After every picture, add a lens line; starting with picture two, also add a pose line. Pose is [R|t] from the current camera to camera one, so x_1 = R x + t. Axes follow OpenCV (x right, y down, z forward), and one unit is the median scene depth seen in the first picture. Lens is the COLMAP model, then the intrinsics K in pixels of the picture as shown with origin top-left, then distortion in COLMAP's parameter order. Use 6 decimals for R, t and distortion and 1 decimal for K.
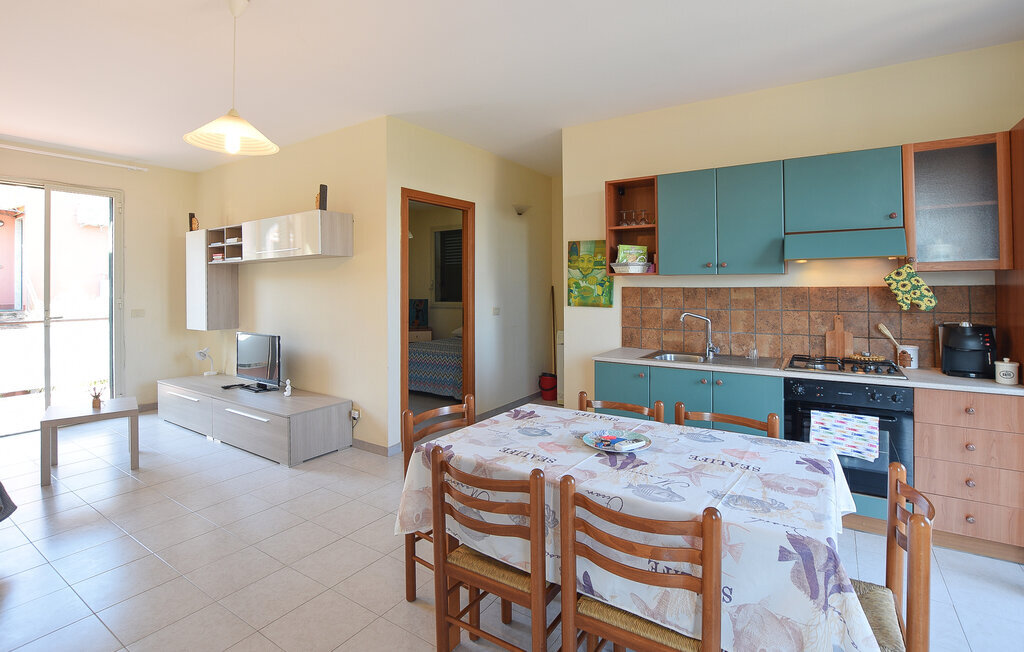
lens RADIAL K [[467.0, 0, 521.7], [0, 467.0, 285.7], [0, 0, 1]] dist [-0.019218, -0.000403]
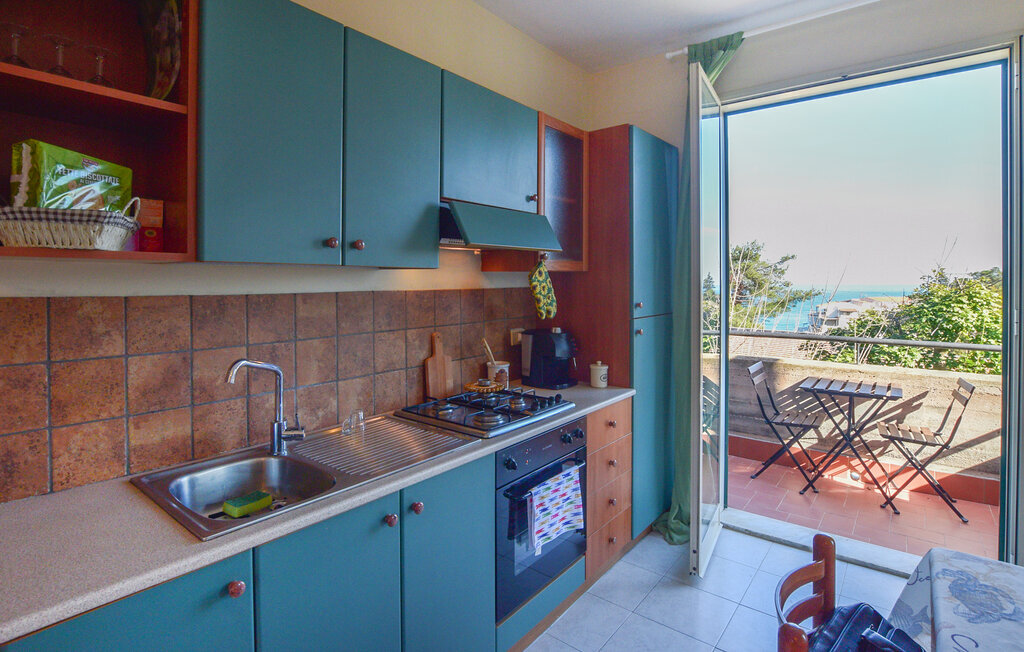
lens RADIAL K [[506.0, 0, 475.4], [0, 506.0, 288.5], [0, 0, 1]] dist [-0.031570, 0.001349]
pose [[0.131835, -0.008798, 0.991233, -0.041485], [0.001934, 0.999961, 0.008618, -0.006122], [-0.991270, 0.000781, 0.131847, 0.815288]]
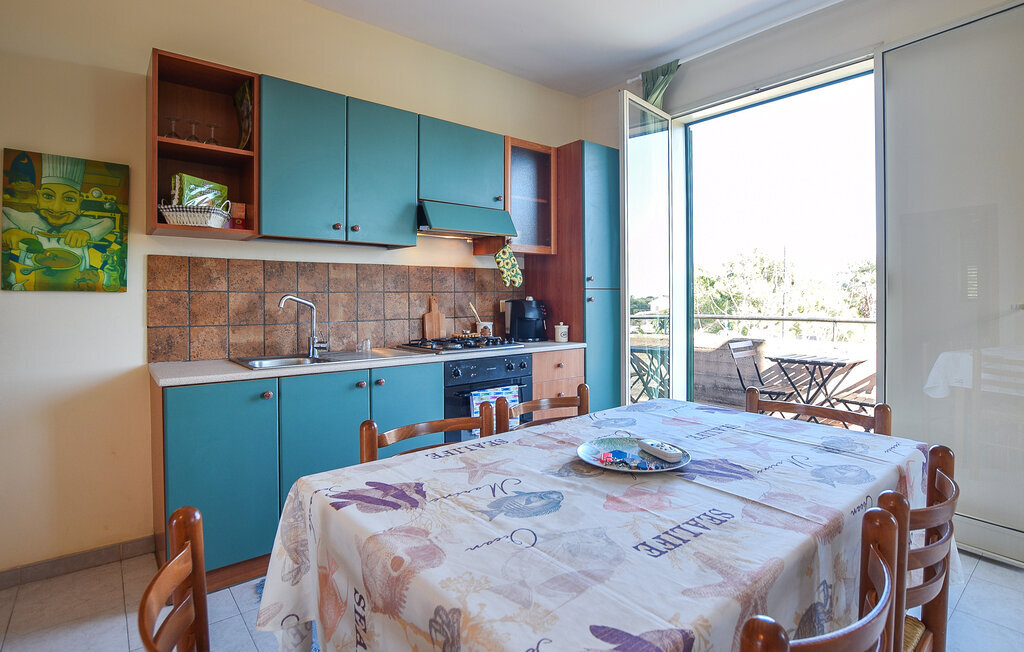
lens RADIAL K [[506.0, 0, 485.8], [0, 506.0, 306.5], [0, 0, 1]] dist [-0.031570, 0.001349]
pose [[0.330578, -0.009178, 0.943734, -0.263351], [0.000171, 0.999953, 0.009665, 0.072899], [-0.943779, -0.003033, 0.330564, 0.529265]]
